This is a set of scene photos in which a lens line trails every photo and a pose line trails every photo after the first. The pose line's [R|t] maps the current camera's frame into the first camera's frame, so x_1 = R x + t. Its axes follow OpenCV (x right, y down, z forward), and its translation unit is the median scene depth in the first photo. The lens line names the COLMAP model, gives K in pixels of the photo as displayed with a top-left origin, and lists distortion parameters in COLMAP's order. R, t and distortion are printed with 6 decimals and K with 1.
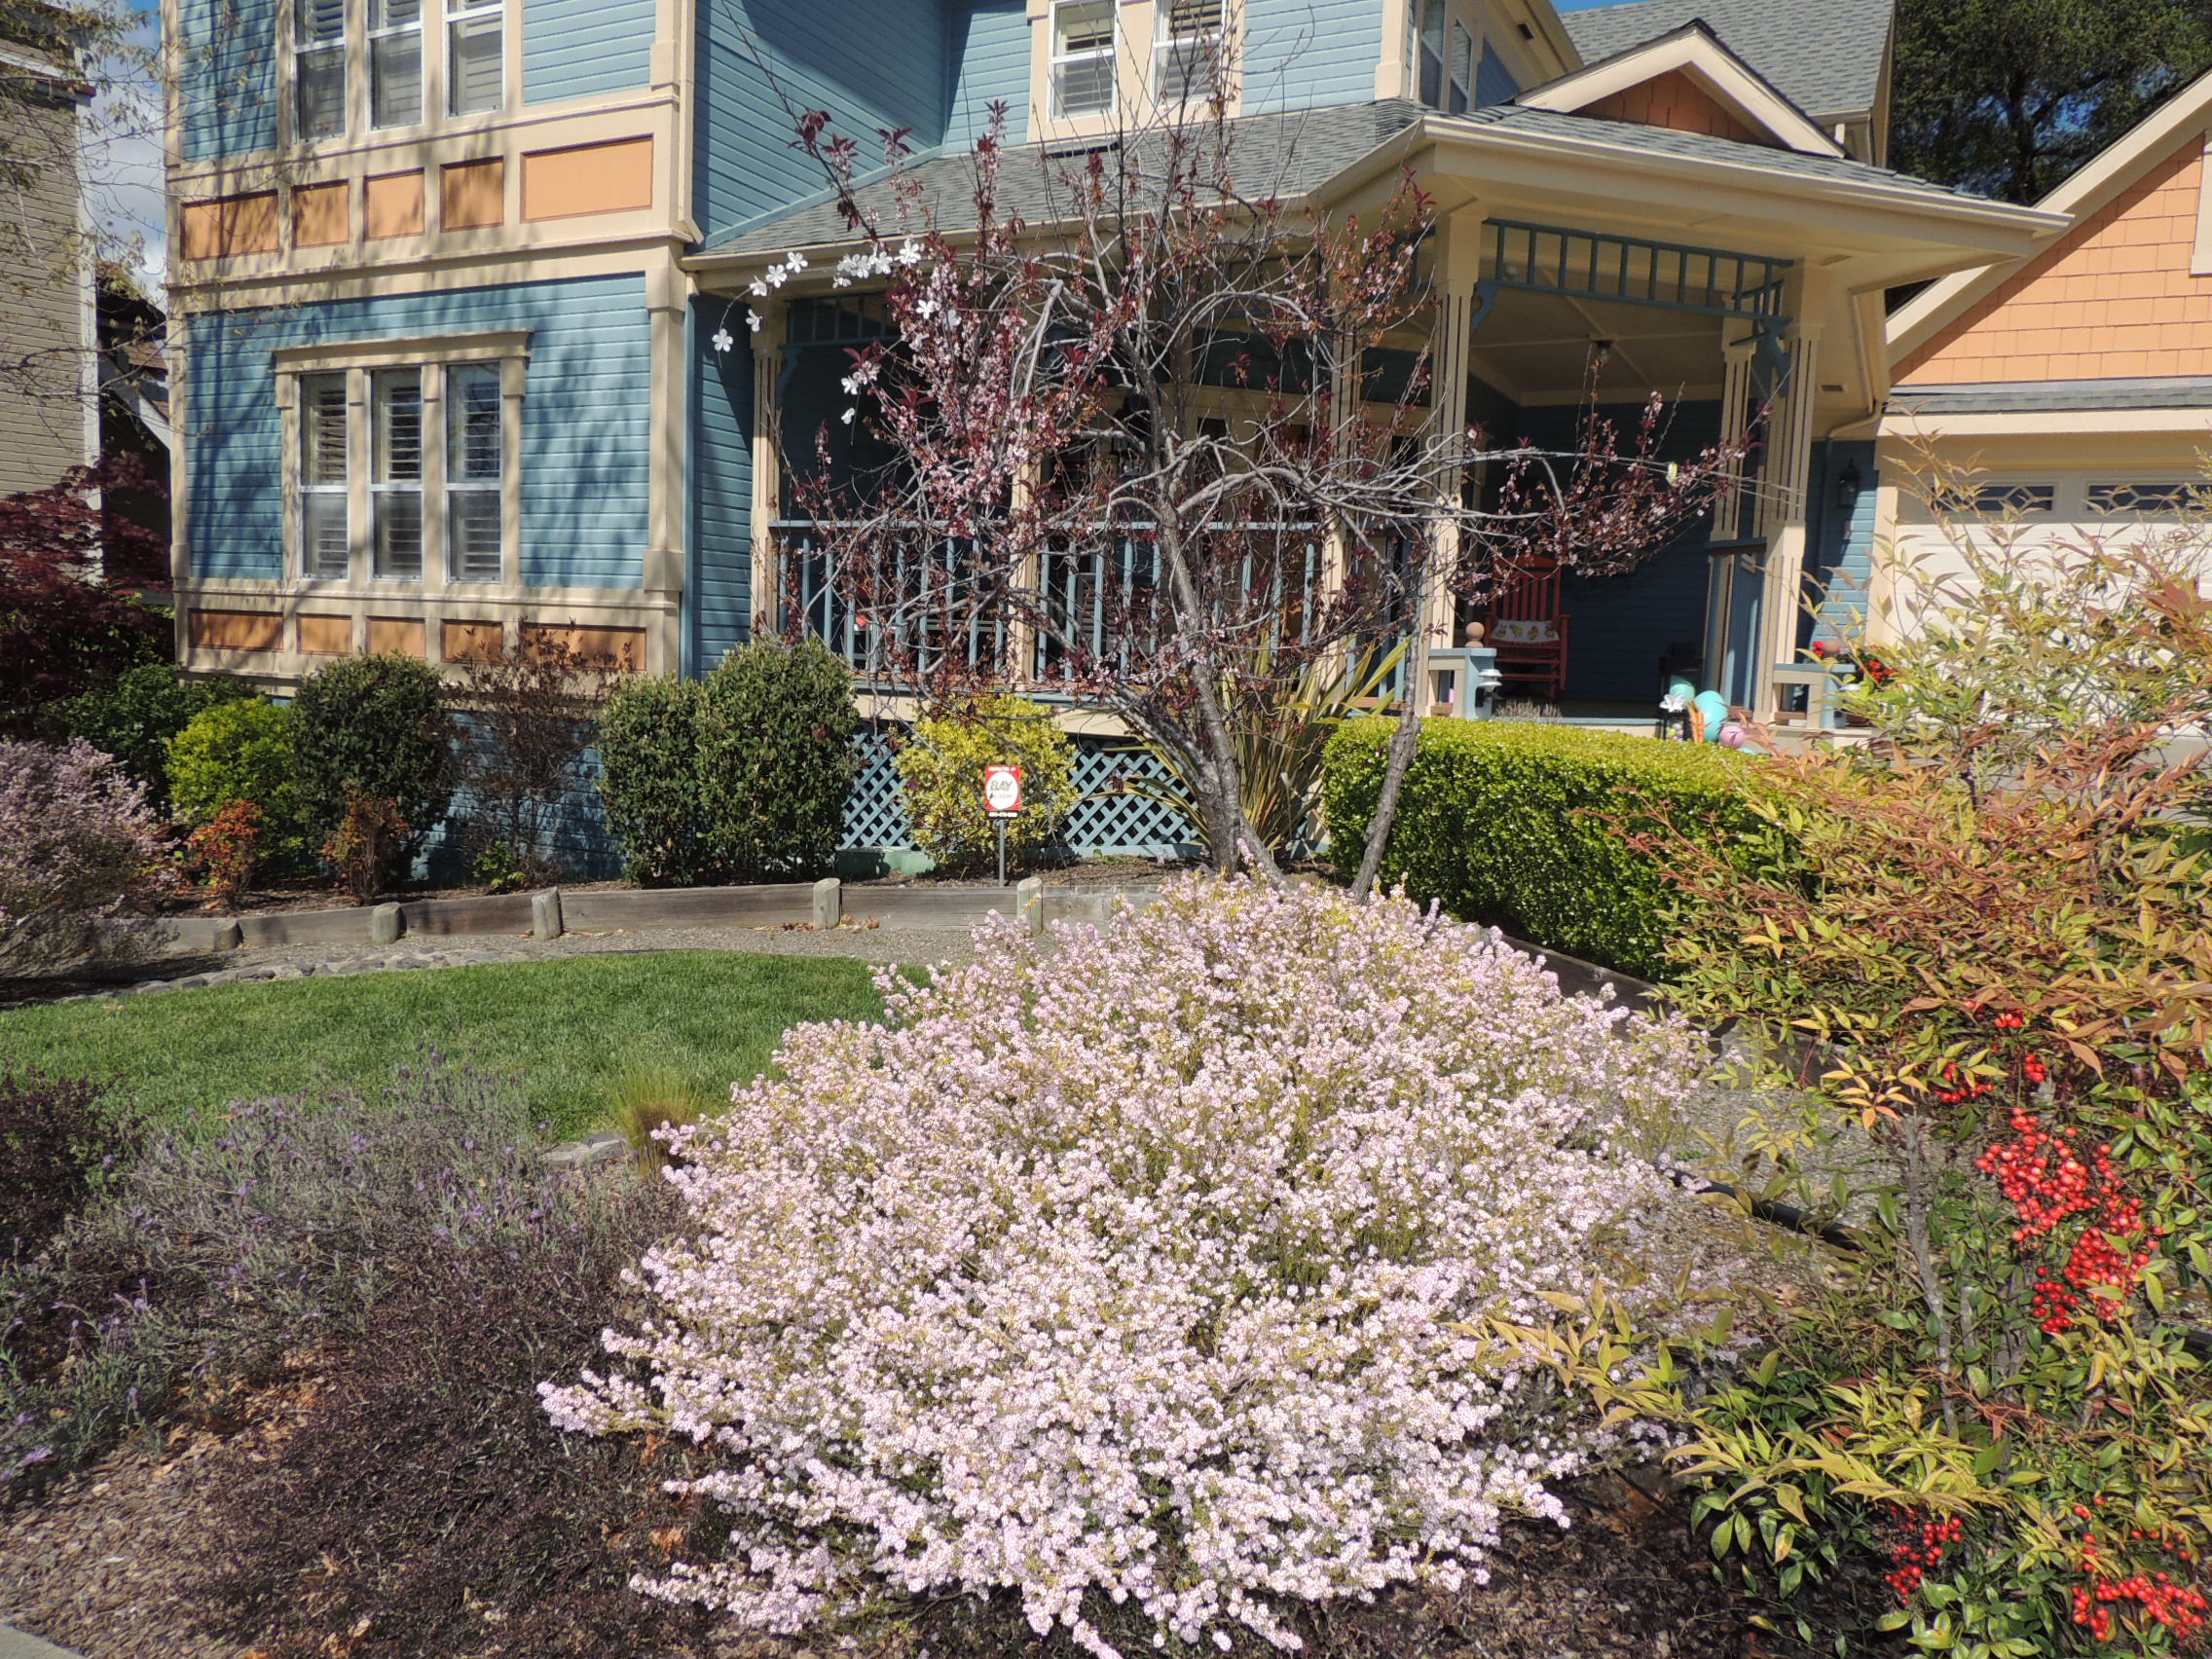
lens RADIAL K [[1584.8, 0, 1109.6], [0, 1584.8, 824.6], [0, 0, 1]] dist [-0.016698, 0.000364]
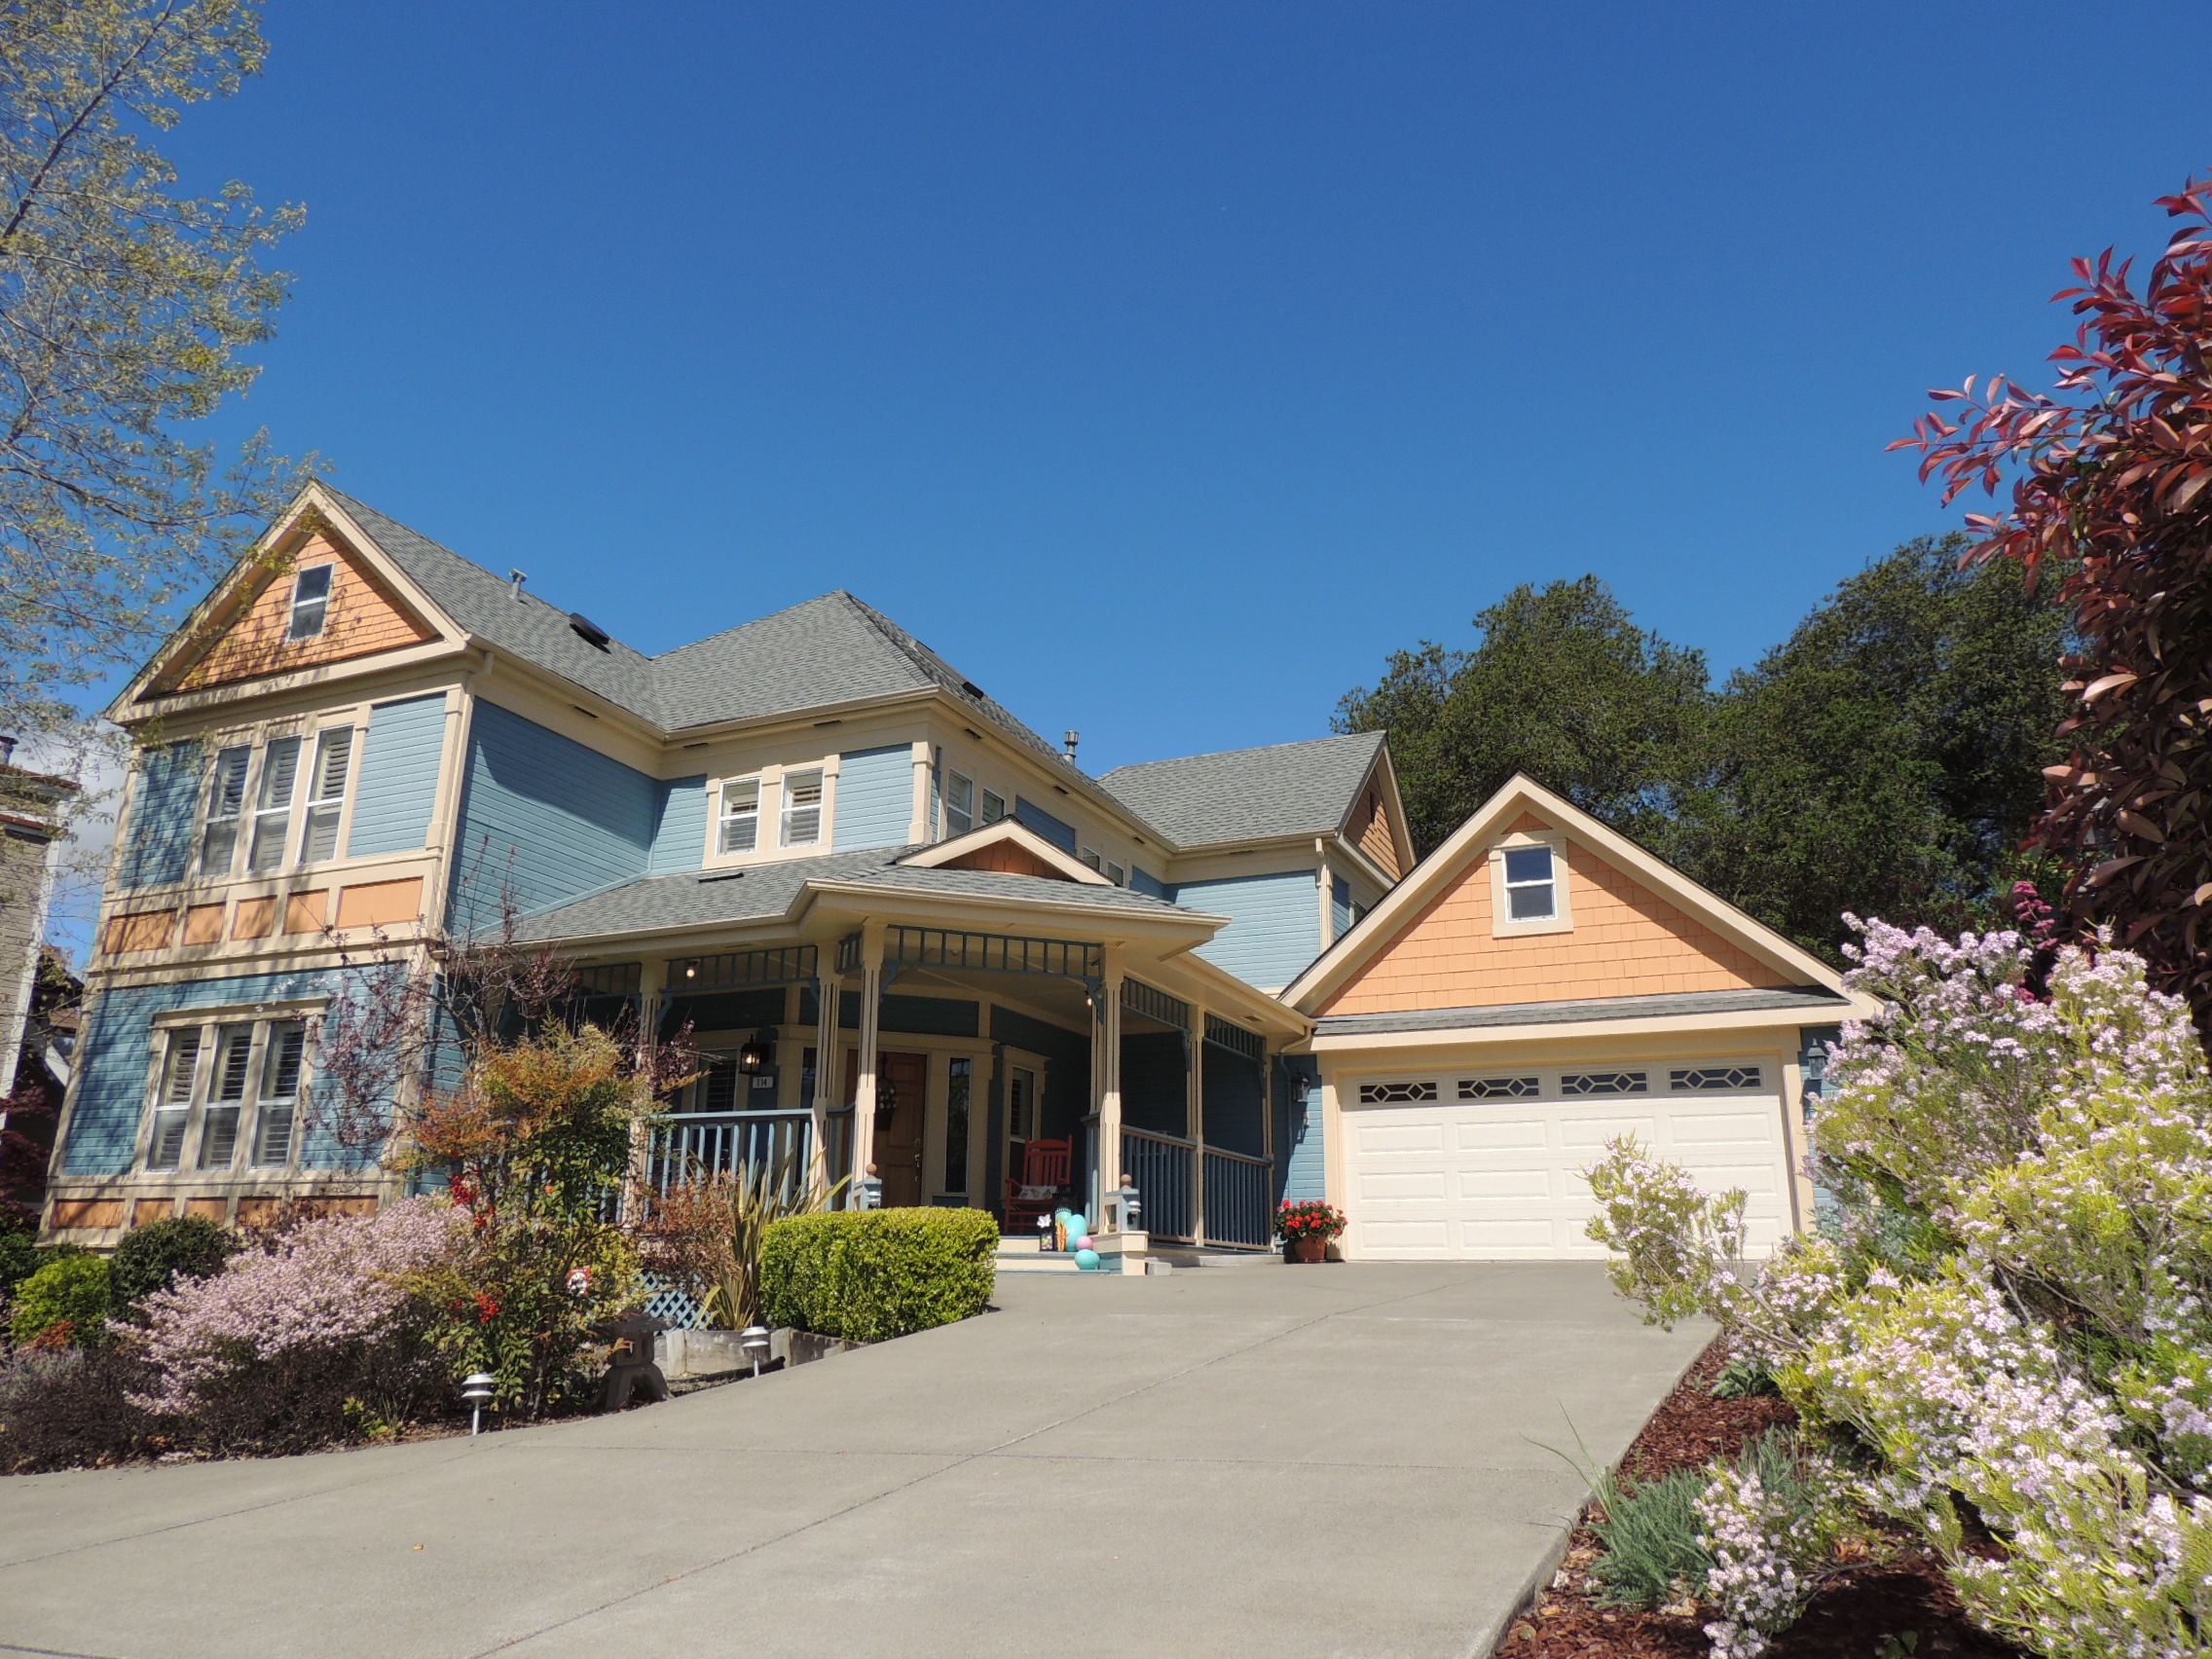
lens RADIAL K [[1584.8, 0, 1109.6], [0, 1584.8, 824.6], [0, 0, 1]] dist [-0.016698, 0.000364]
pose [[0.998460, -0.013758, 0.053751, 0.292274], [0.033732, 0.919694, -0.391183, 0.145670], [-0.044052, 0.392394, 0.918742, -0.469260]]
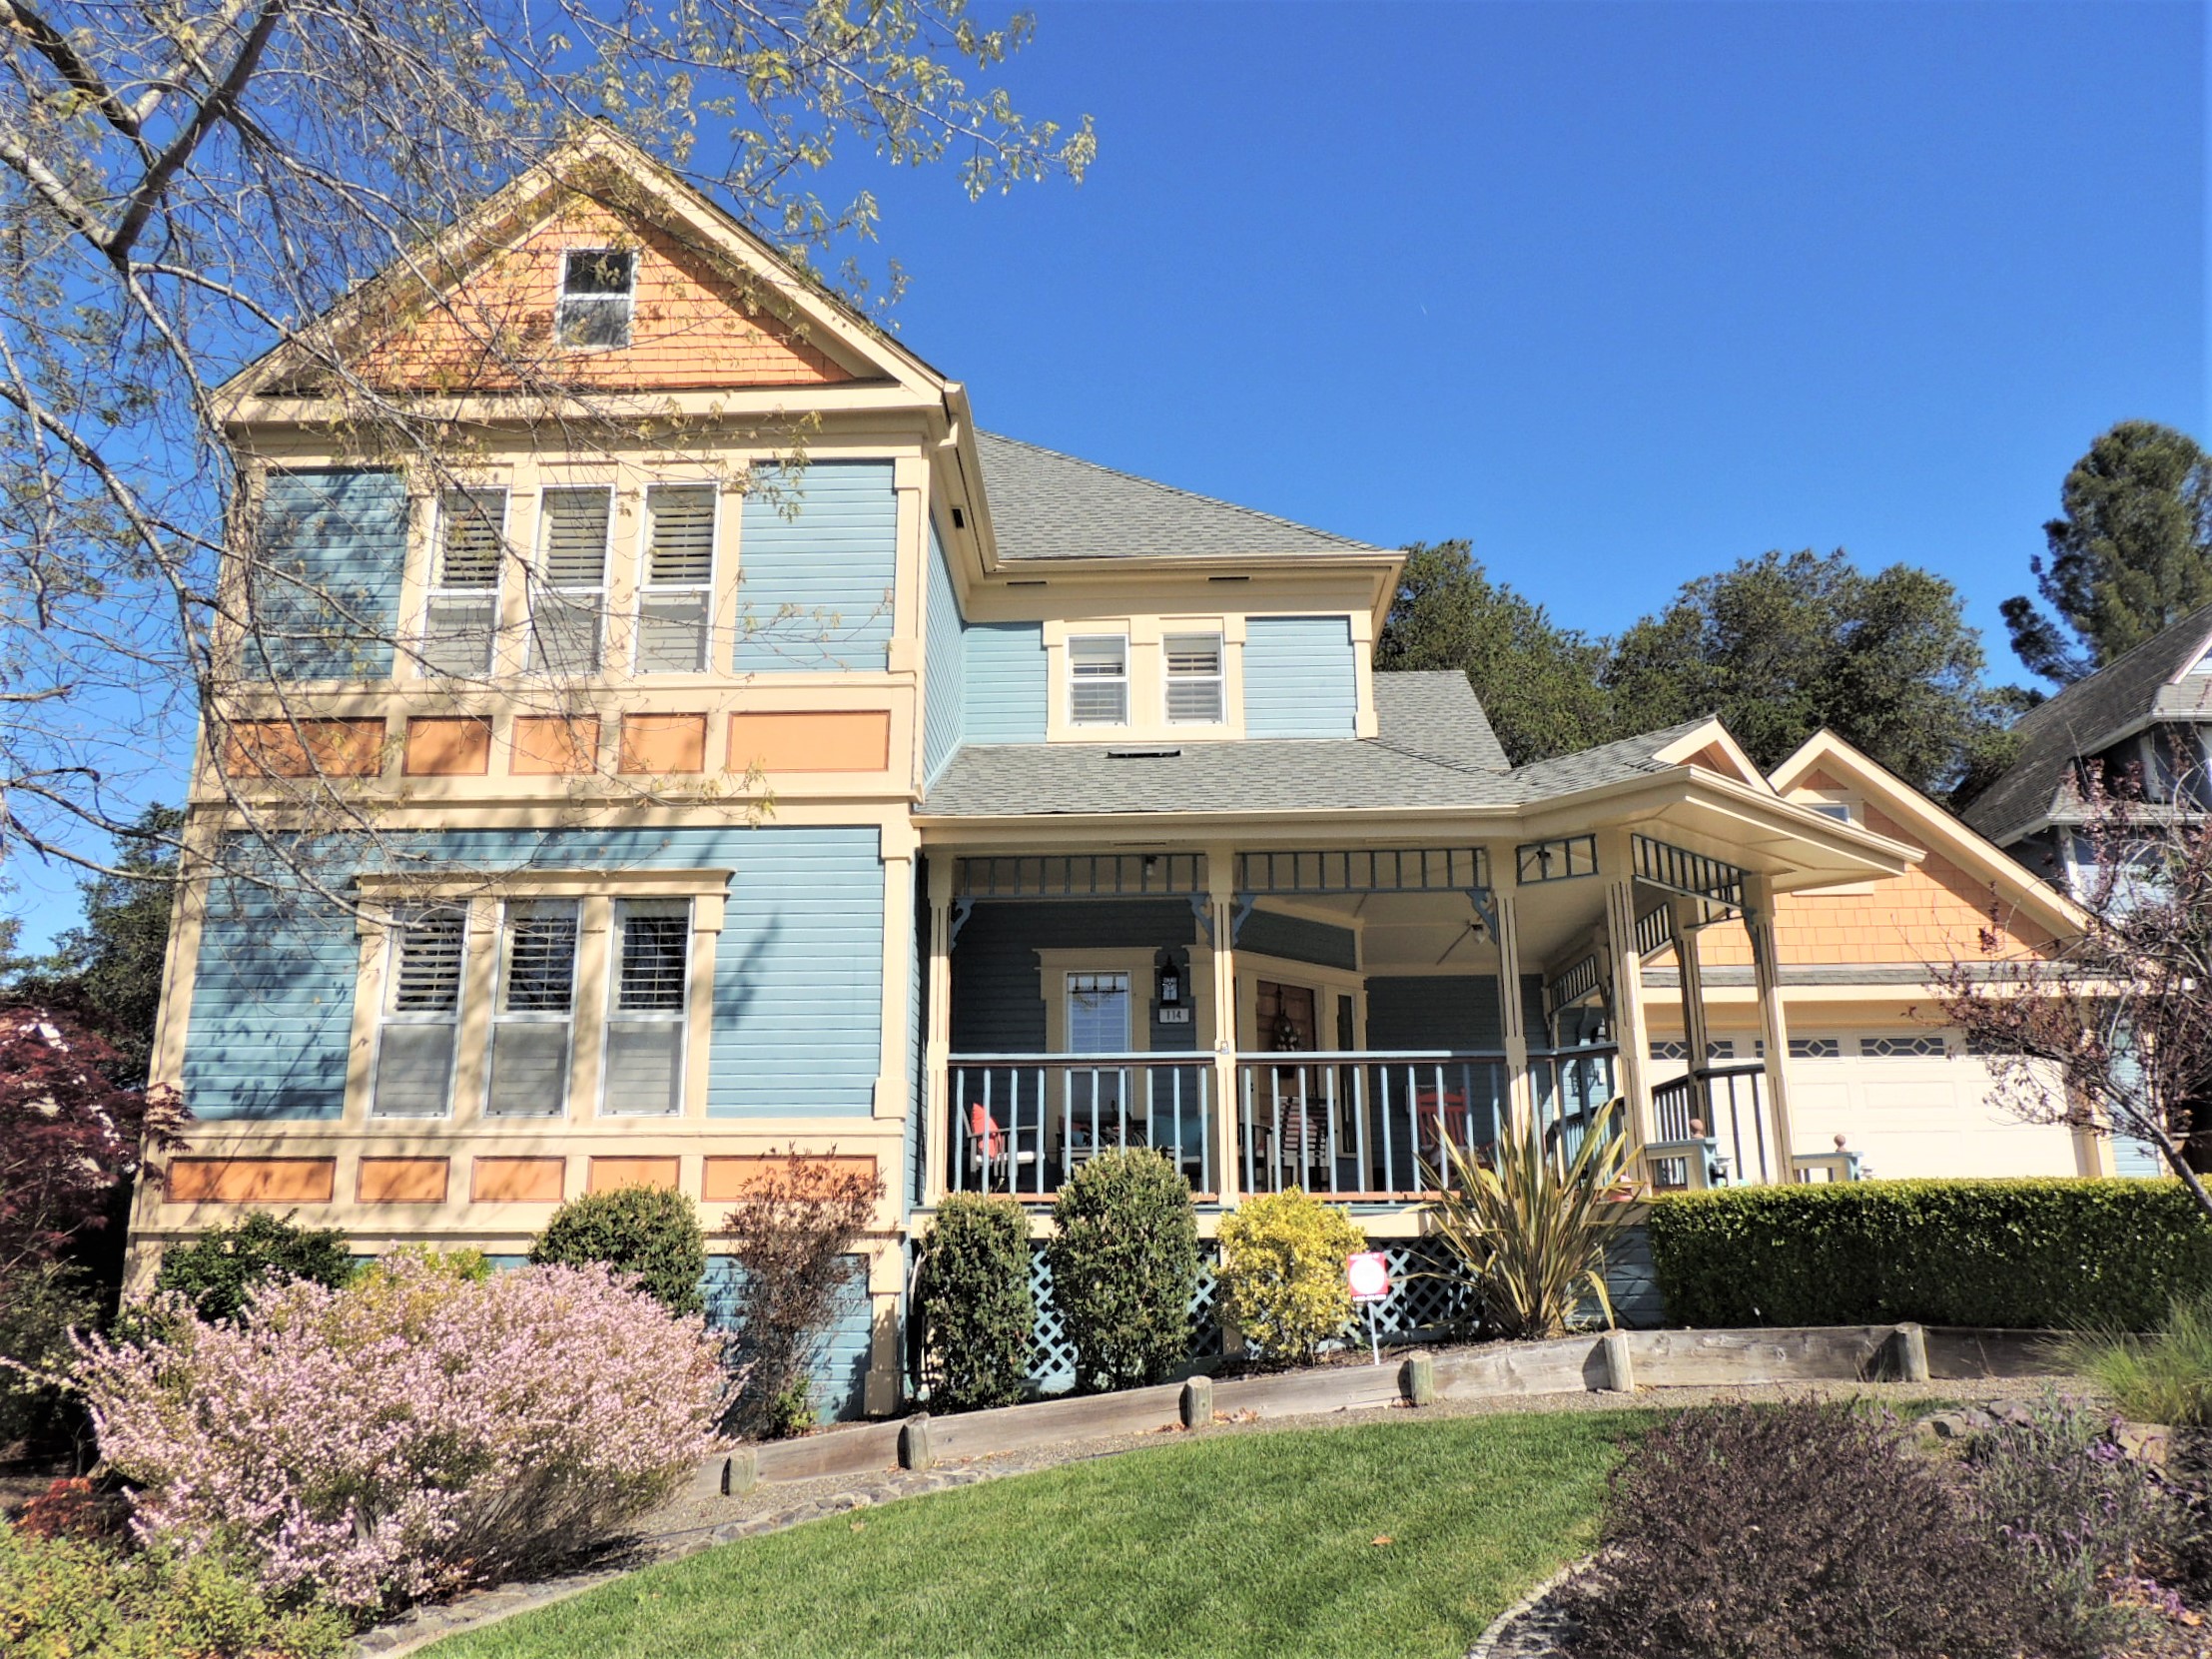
lens RADIAL K [[1584.9, 0, 1109.6], [0, 1584.9, 824.6], [0, 0, 1]] dist [-0.016698, 0.000364]
pose [[0.899512, 0.066536, 0.431799, -0.596973], [0.091639, 0.937616, -0.335378, 0.030323], [-0.427177, 0.341246, 0.837300, 0.015298]]
